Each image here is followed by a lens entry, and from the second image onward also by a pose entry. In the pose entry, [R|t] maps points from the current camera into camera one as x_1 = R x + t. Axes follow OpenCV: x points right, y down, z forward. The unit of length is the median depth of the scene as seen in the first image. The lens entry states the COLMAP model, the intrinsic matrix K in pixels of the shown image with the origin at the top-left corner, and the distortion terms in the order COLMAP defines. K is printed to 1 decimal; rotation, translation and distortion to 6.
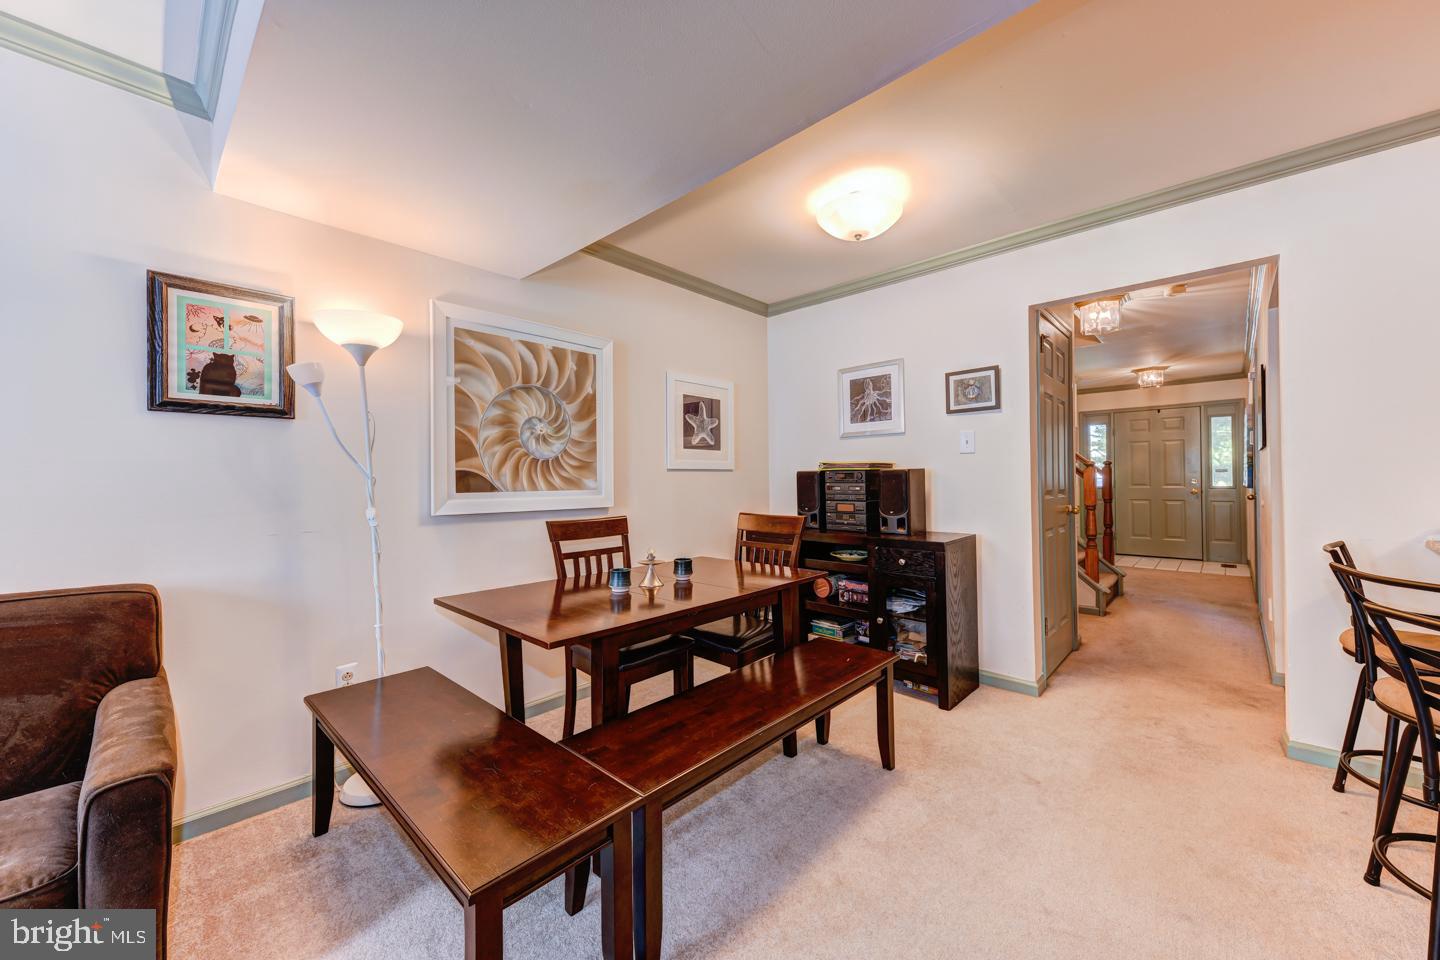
lens RADIAL K [[533.4, 0, 723.6], [0, 533.4, 481.3], [0, 0, 1]] dist [0.004291, -0.002837]
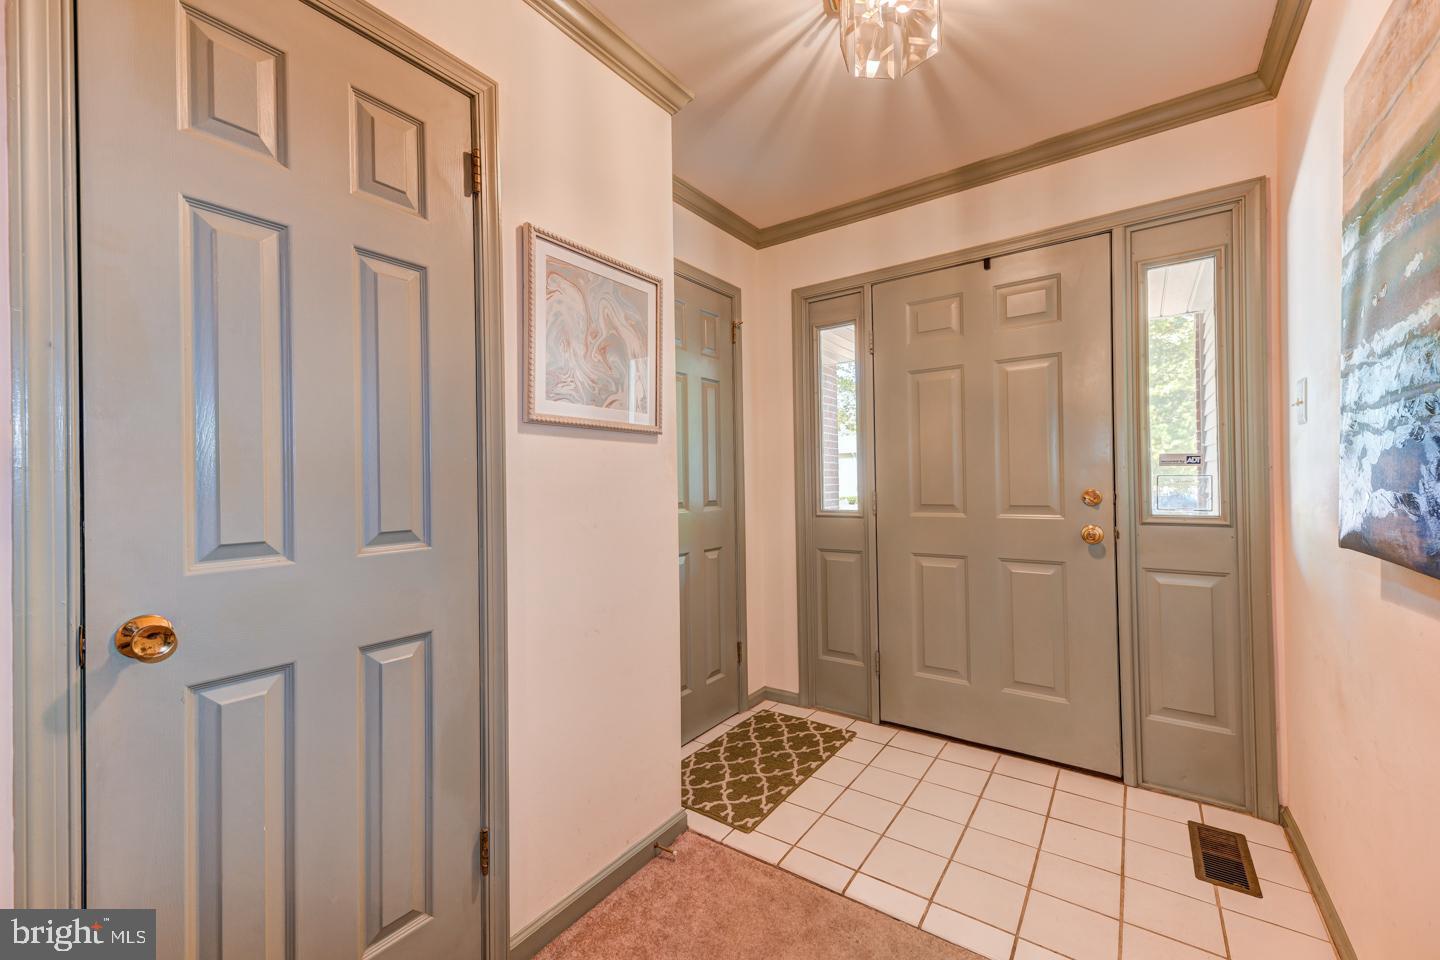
lens RADIAL K [[588.1, 0, 720.7], [0, 588.1, 479.9], [0, 0, 1]] dist [0.016223, -0.000006]
pose [[0.994852, -0.003349, 0.101287, 0.643116], [0.003705, 0.999988, -0.003328, -0.008993], [-0.101275, 0.003686, 0.994852, 0.696310]]
